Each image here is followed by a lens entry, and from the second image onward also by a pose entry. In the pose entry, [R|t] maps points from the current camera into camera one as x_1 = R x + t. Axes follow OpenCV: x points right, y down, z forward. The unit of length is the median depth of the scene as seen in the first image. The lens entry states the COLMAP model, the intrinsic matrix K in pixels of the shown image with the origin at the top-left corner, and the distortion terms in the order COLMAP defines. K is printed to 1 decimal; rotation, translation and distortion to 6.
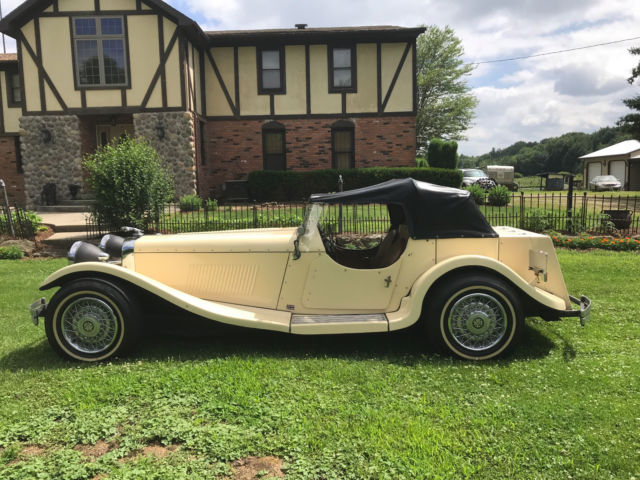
lens RADIAL K [[537.6, 0, 320.1], [0, 537.6, 238.5], [0, 0, 1]] dist [0.008410, 0.026353]
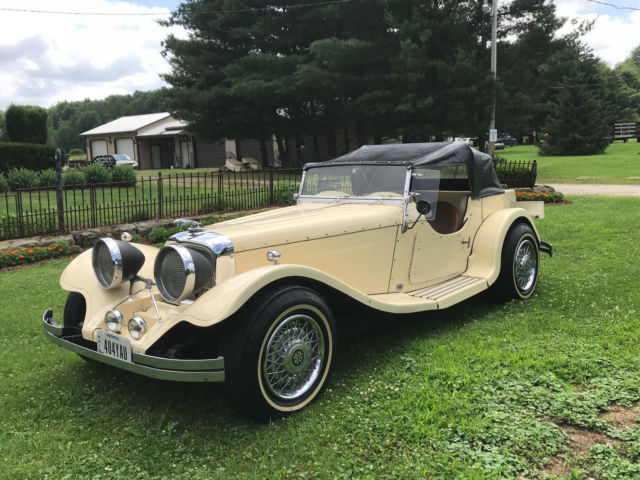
lens RADIAL K [[642.3, 0, 319.9], [0, 642.3, 237.5], [0, 0, 1]] dist [0.013848, 0.000000]
pose [[0.628375, -0.113674, 0.769560, -0.884238], [0.108300, 0.992415, 0.058162, -0.027358], [-0.770335, 0.046795, 0.635920, 0.396519]]
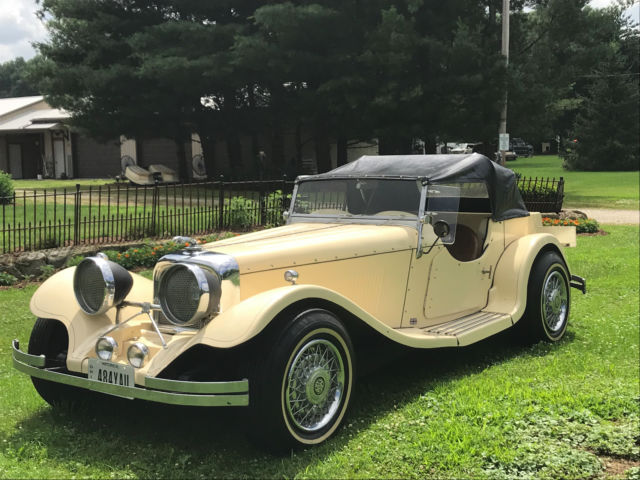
lens RADIAL K [[952.3, 0, 321.3], [0, 952.3, 242.1], [0, 0, 1]] dist [0.031580, 0.000000]
pose [[0.566741, -0.070838, 0.820845, -1.152156], [0.094136, 0.995340, 0.020902, -0.023380], [-0.818500, 0.065426, 0.570769, 0.307218]]
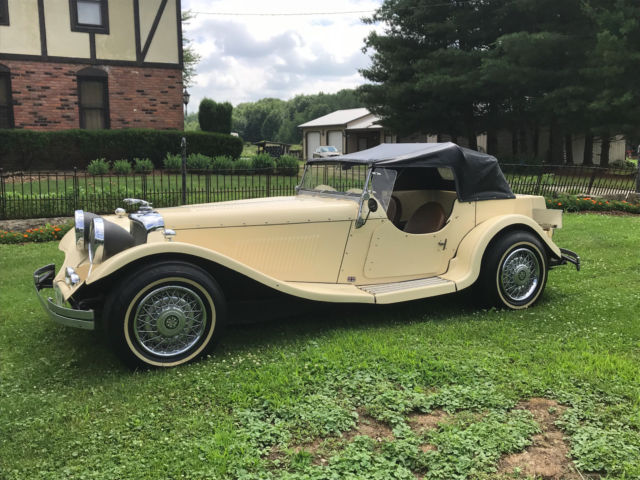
lens RADIAL K [[642.3, 0, 321.1], [0, 642.3, 239.2], [0, 0, 1]] dist [0.013848, 0.000000]
pose [[0.859599, -0.055712, 0.507924, -0.621176], [0.038758, 0.998284, 0.043905, 0.006845], [-0.509498, -0.018055, 0.860282, 0.063784]]
